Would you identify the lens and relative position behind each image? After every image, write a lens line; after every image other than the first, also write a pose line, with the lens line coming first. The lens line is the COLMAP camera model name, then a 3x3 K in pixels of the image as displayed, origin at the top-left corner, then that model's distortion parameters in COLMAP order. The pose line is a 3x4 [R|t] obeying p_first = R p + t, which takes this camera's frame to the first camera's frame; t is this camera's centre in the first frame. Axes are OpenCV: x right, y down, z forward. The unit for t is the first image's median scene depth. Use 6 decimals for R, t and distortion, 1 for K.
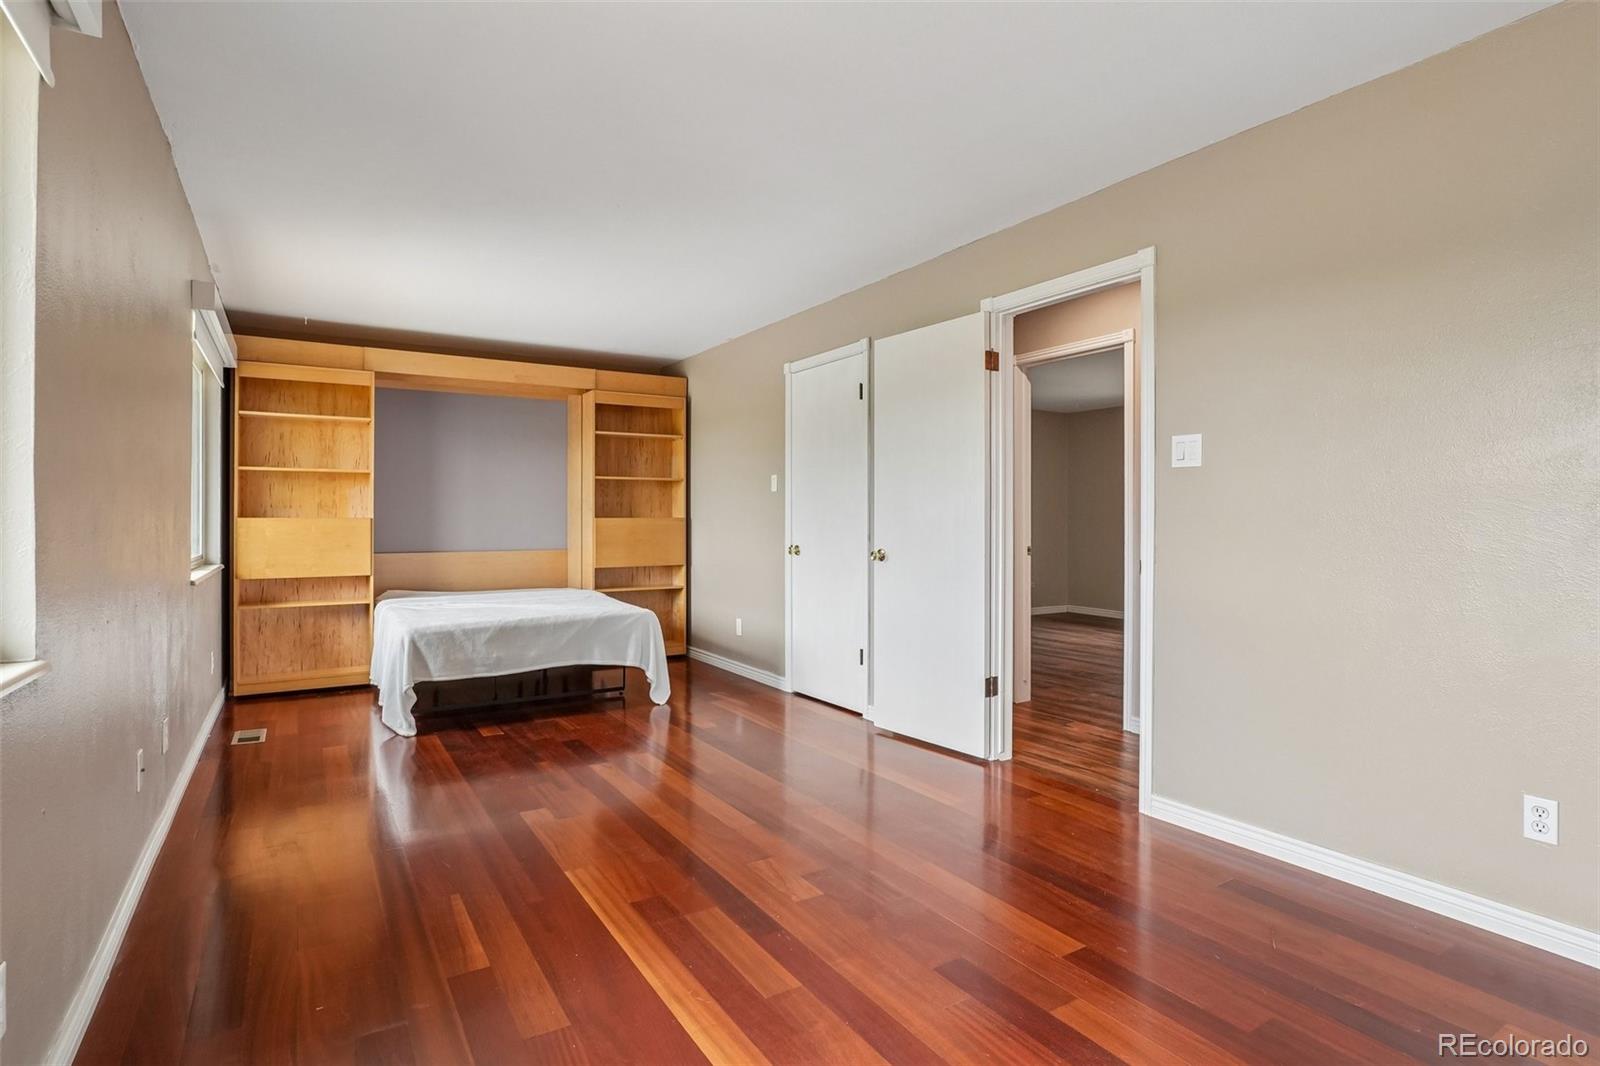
lens RADIAL K [[824.9, 0, 777.5], [0, 824.9, 520.9], [0, 0, 1]] dist [-0.025588, 0.009830]
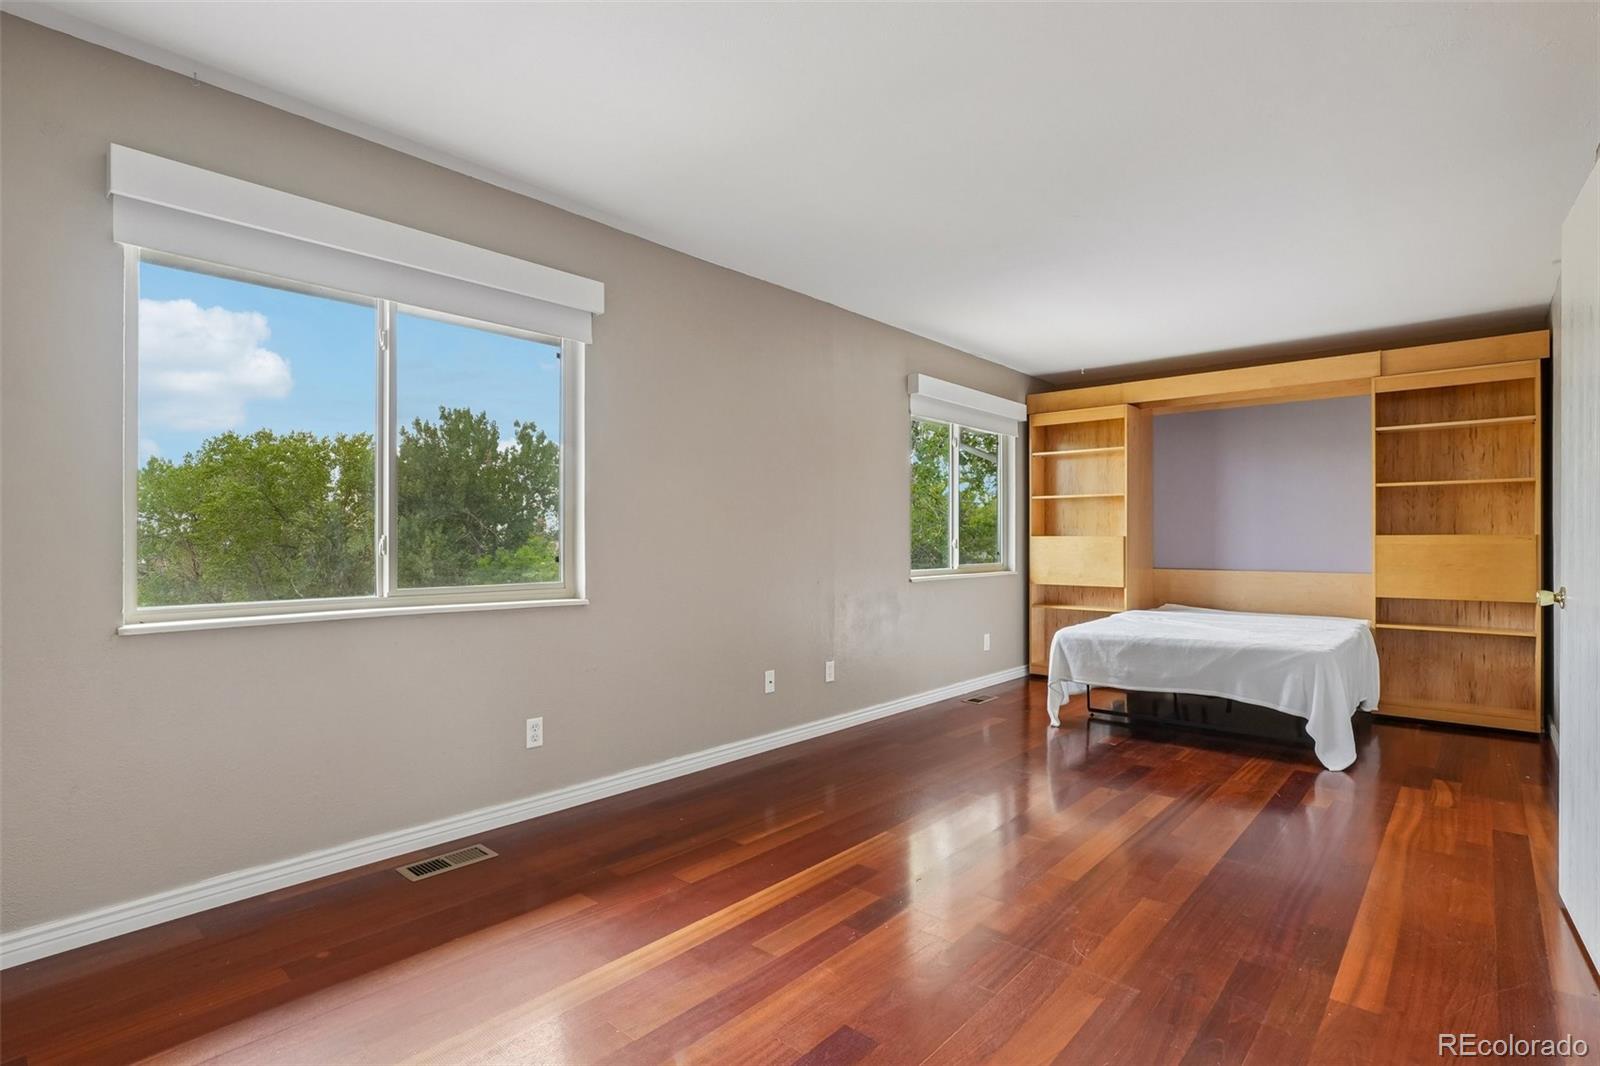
lens RADIAL K [[786.0, 0, 800.4], [0, 786.0, 535.6], [0, 0, 1]] dist [-0.021334, 0.008784]
pose [[0.294222, -0.001759, -0.955735, 0.394645], [-0.001182, 0.999997, -0.002204, -0.000980], [0.955736, 0.001778, 0.294219, 0.267554]]
